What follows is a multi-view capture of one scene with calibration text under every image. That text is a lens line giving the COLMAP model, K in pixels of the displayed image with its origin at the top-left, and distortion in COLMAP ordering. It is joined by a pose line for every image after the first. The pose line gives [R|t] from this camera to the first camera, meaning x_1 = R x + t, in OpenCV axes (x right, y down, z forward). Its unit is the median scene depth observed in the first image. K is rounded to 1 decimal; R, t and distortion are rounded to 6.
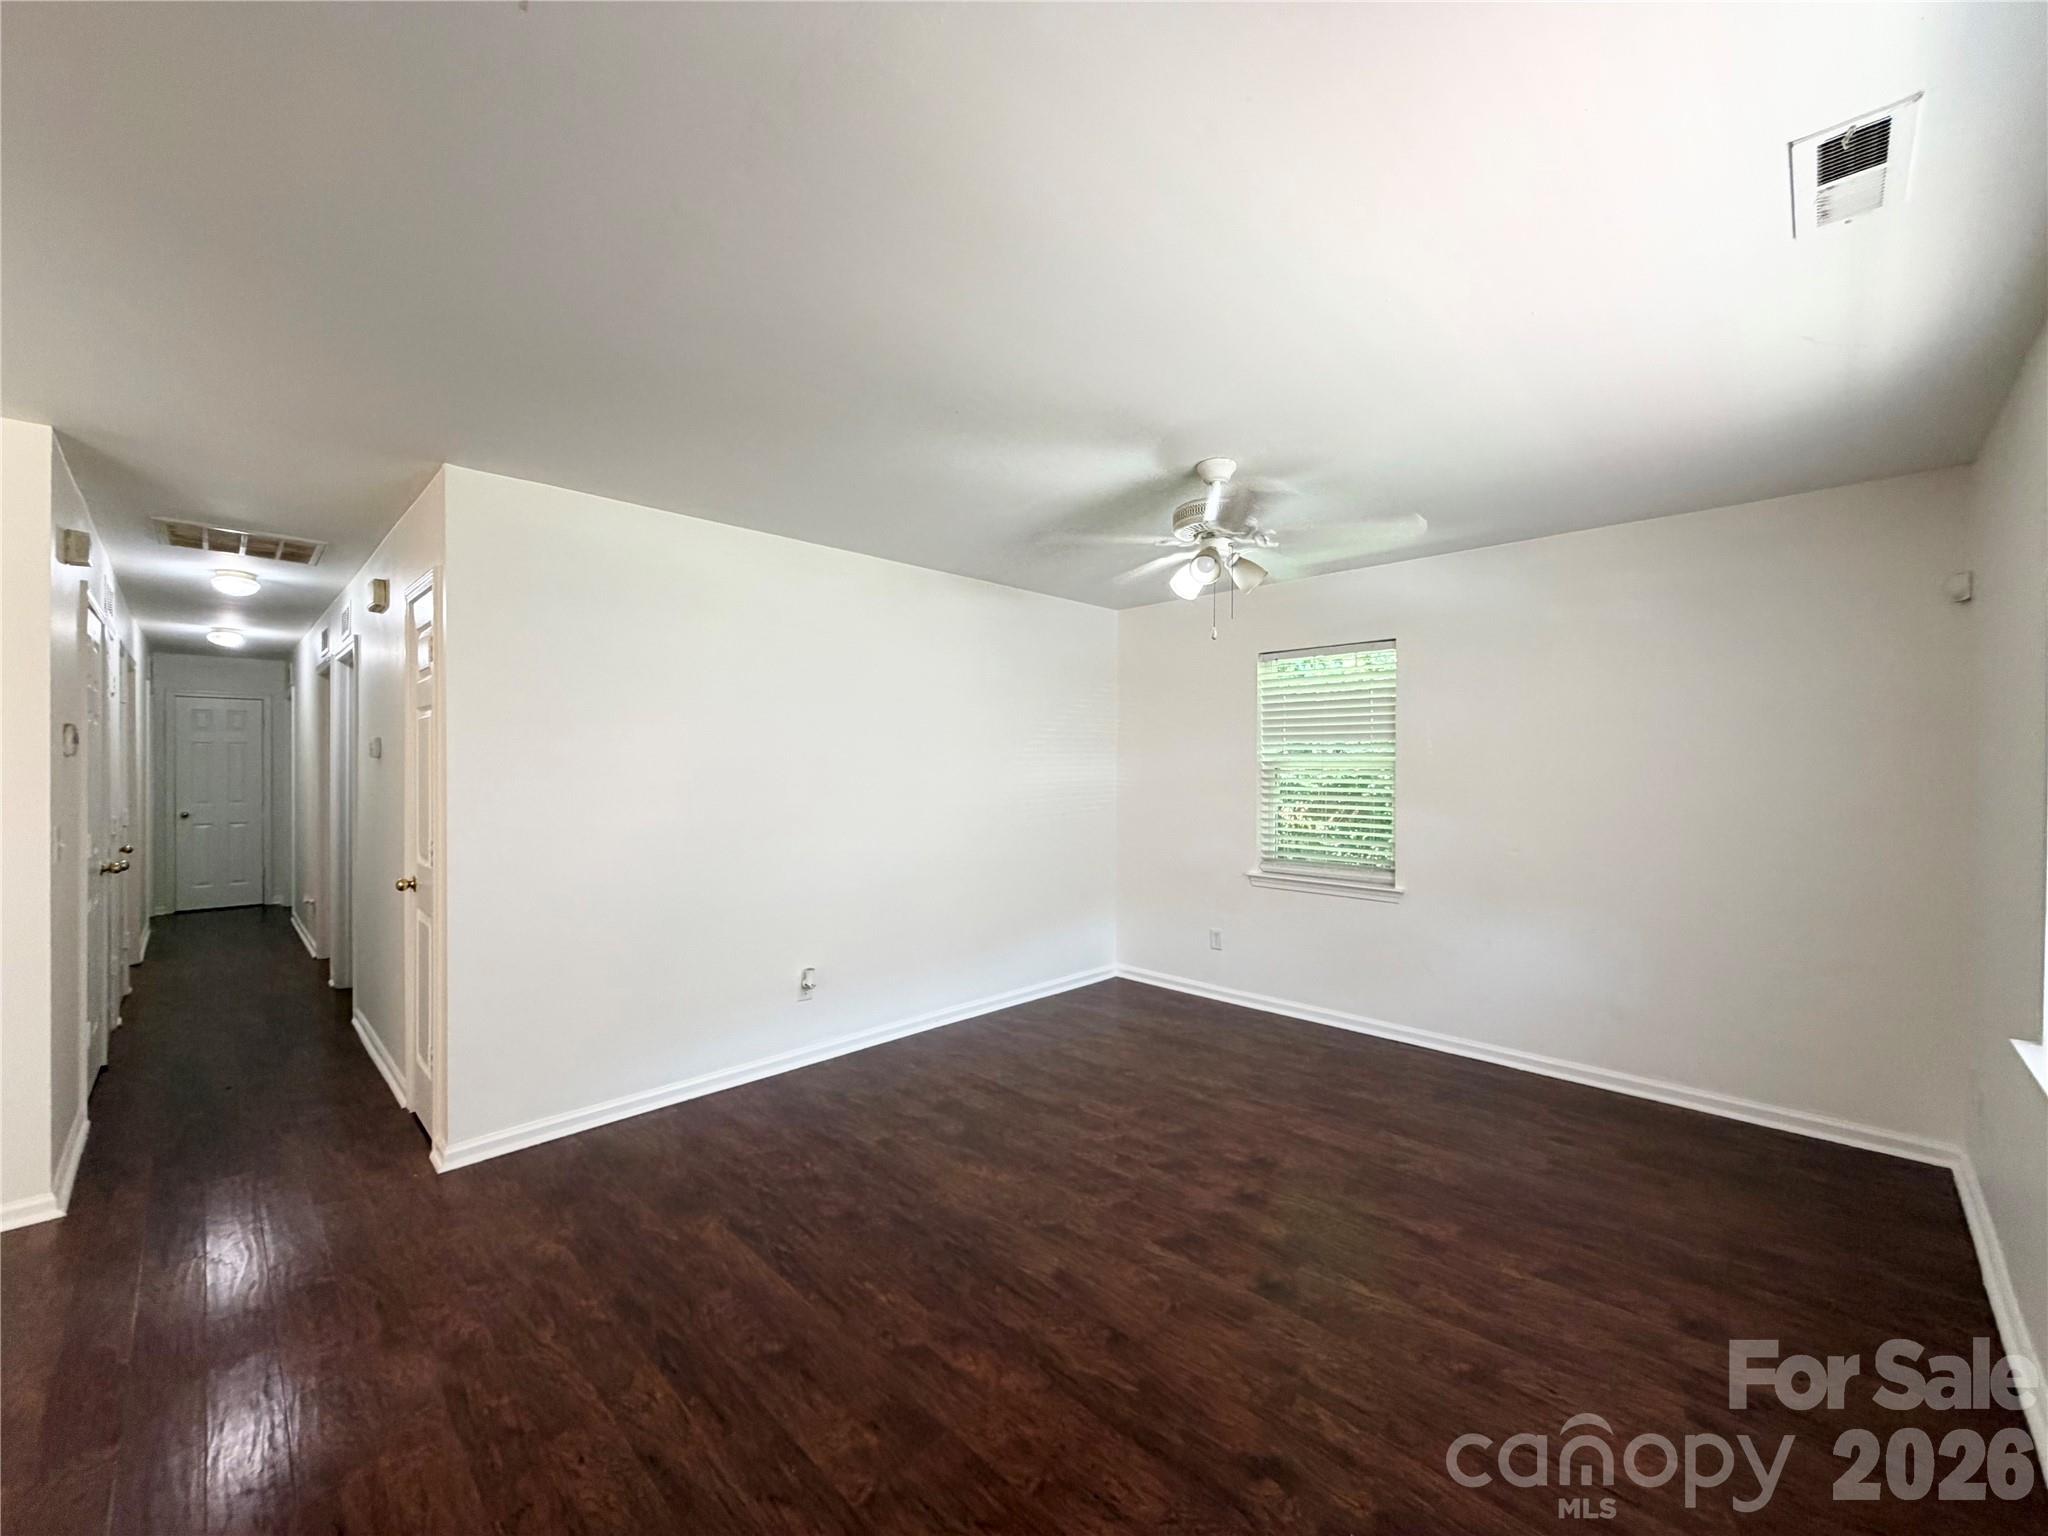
lens RADIAL K [[813.5, 0, 1017.7], [0, 813.5, 767.1], [0, 0, 1]] dist [0.001998, -0.000643]
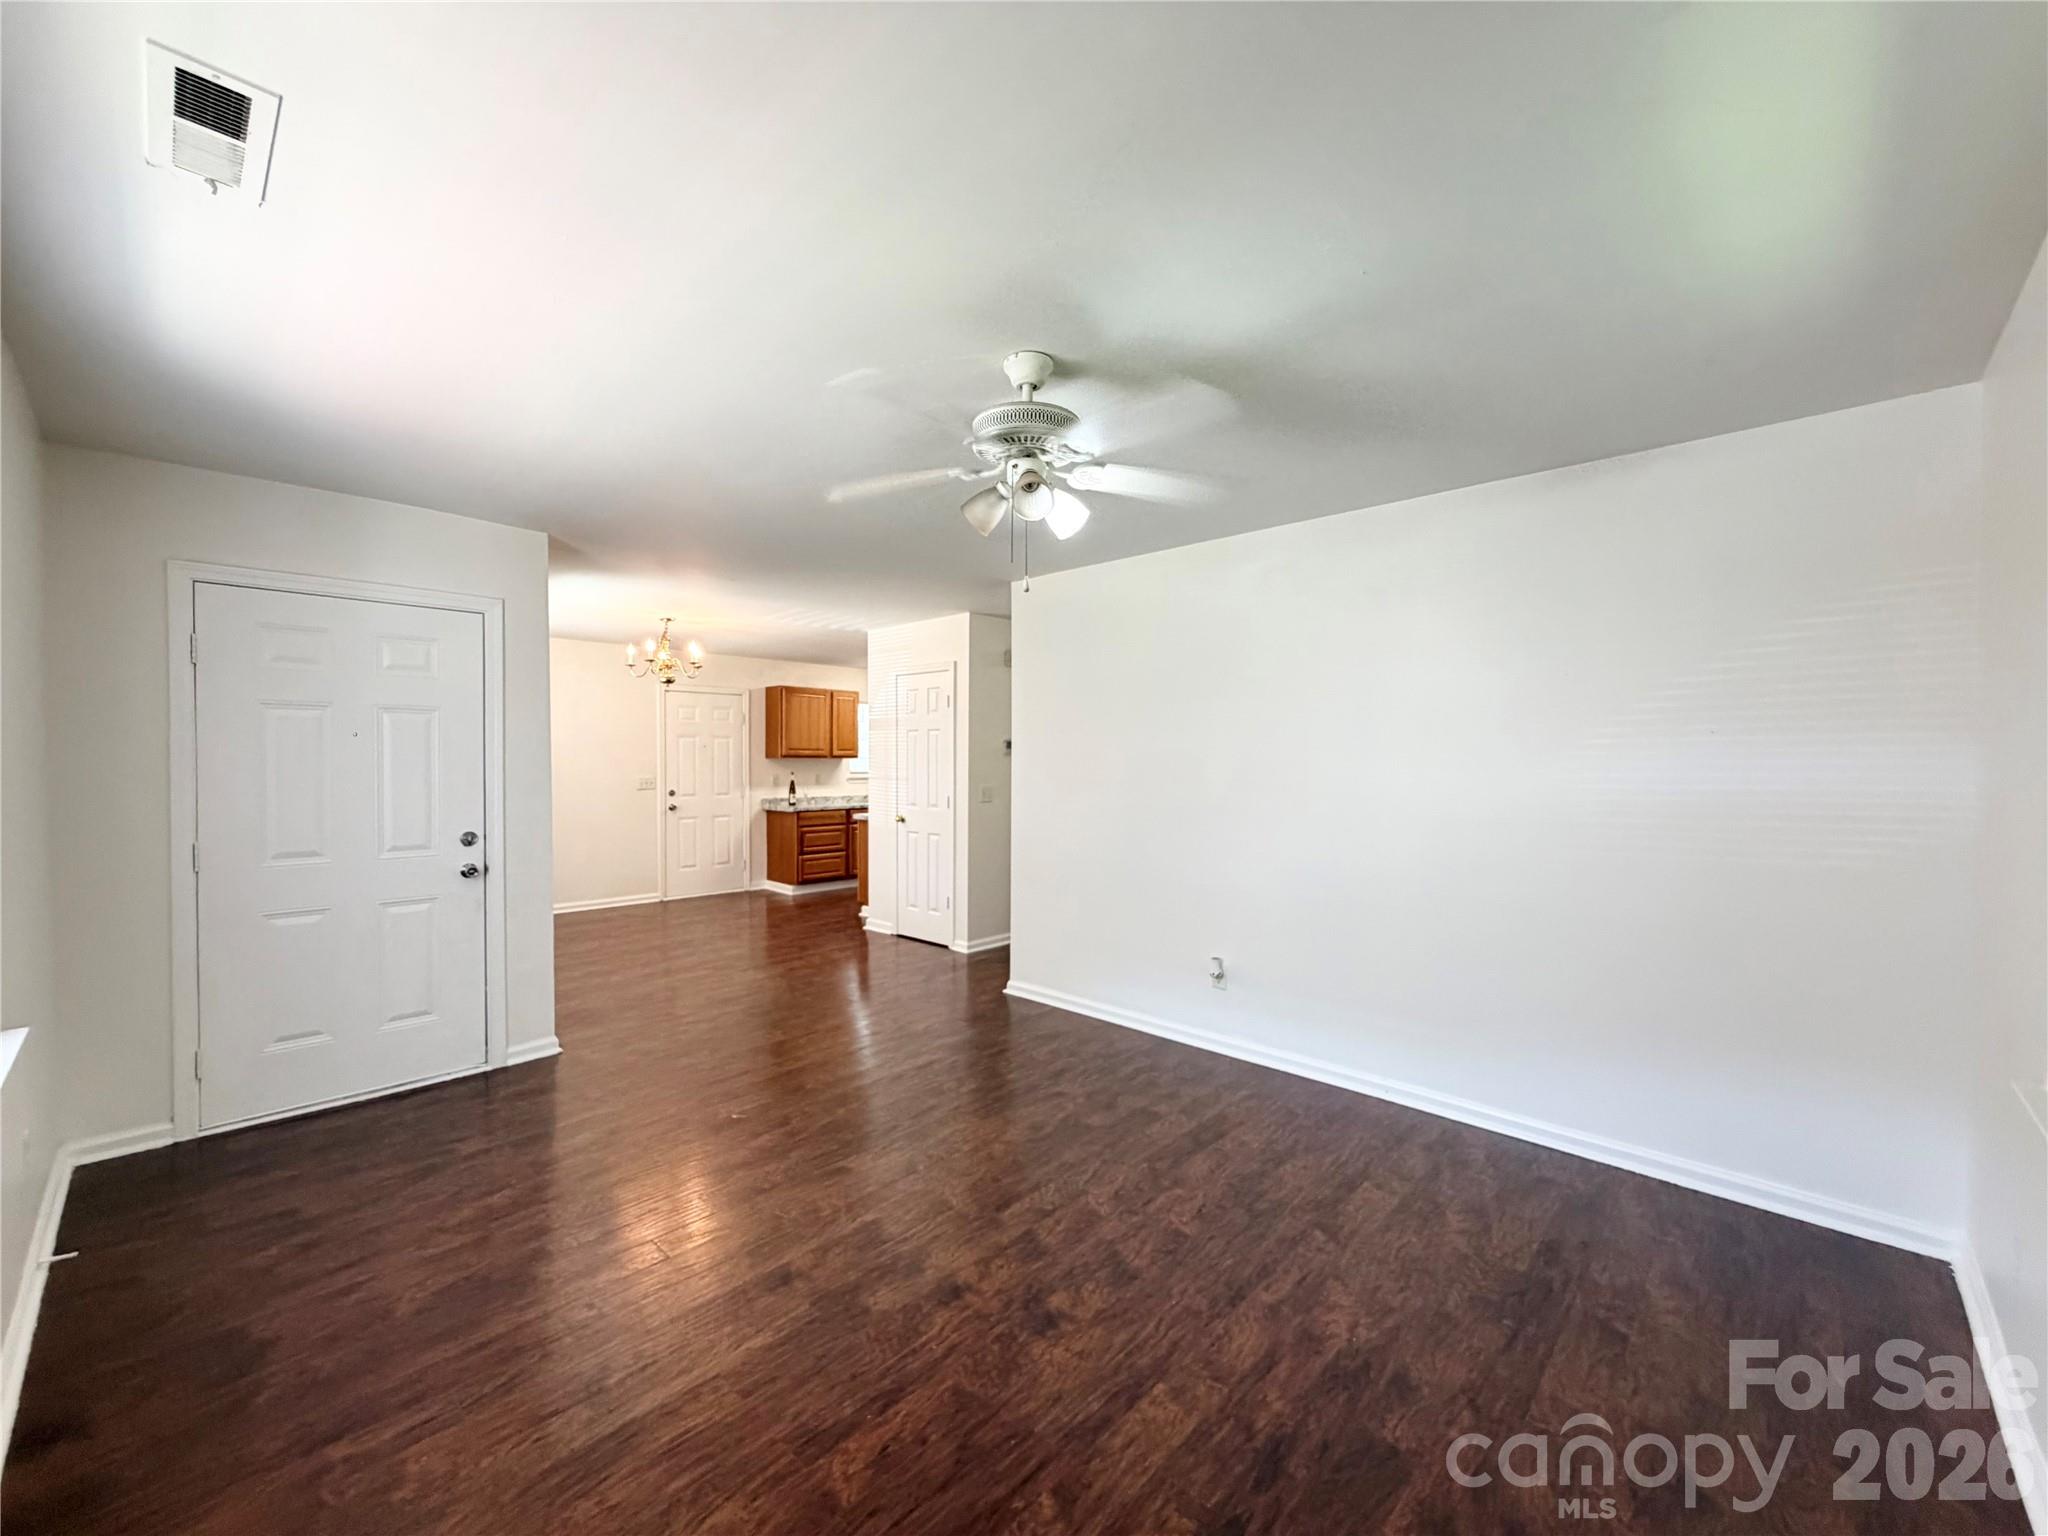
lens RADIAL K [[813.5, 0, 1011.1], [0, 813.5, 764.2], [0, 0, 1]] dist [0.001998, -0.000643]
pose [[0.015394, 0.004348, -0.999872, 0.827824], [-0.004962, 0.999979, 0.004272, 0.003866], [0.999869, 0.004895, 0.015415, 0.796844]]
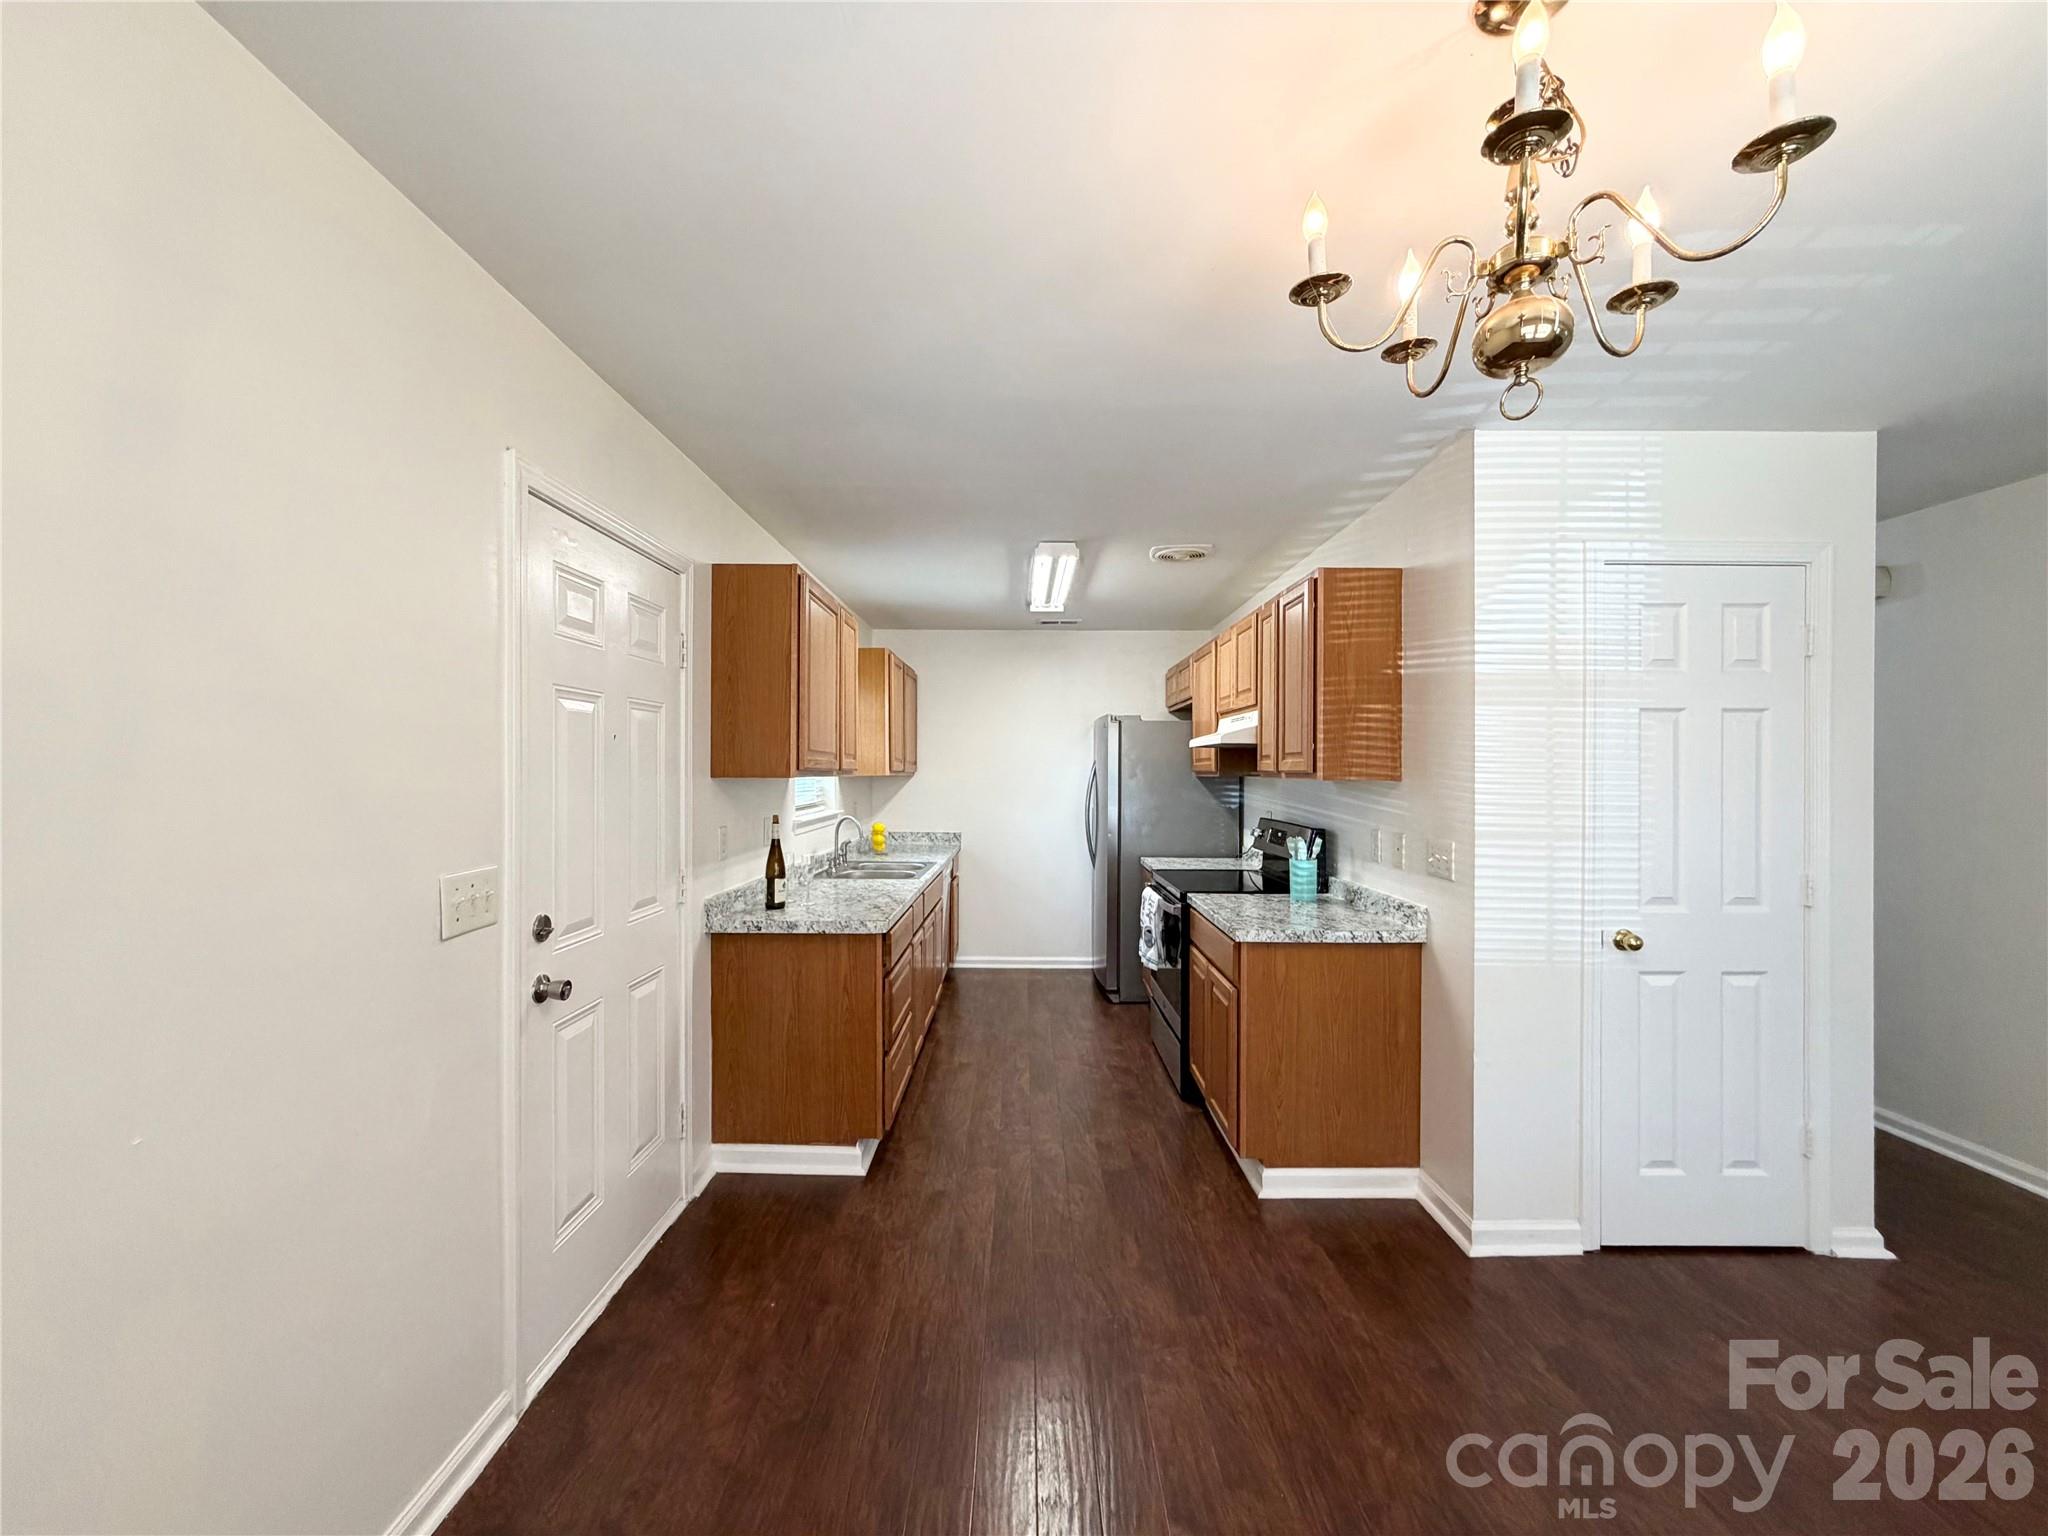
lens RADIAL K [[813.5, 0, 1019.7], [0, 813.5, 771.9], [0, 0, 1]] dist [0.001998, -0.000643]
pose [[0.700343, 0.001413, -0.713805, -0.881544], [-0.005404, 0.999980, -0.003322, -0.004442], [0.713786, 0.006184, 0.700337, -0.284620]]
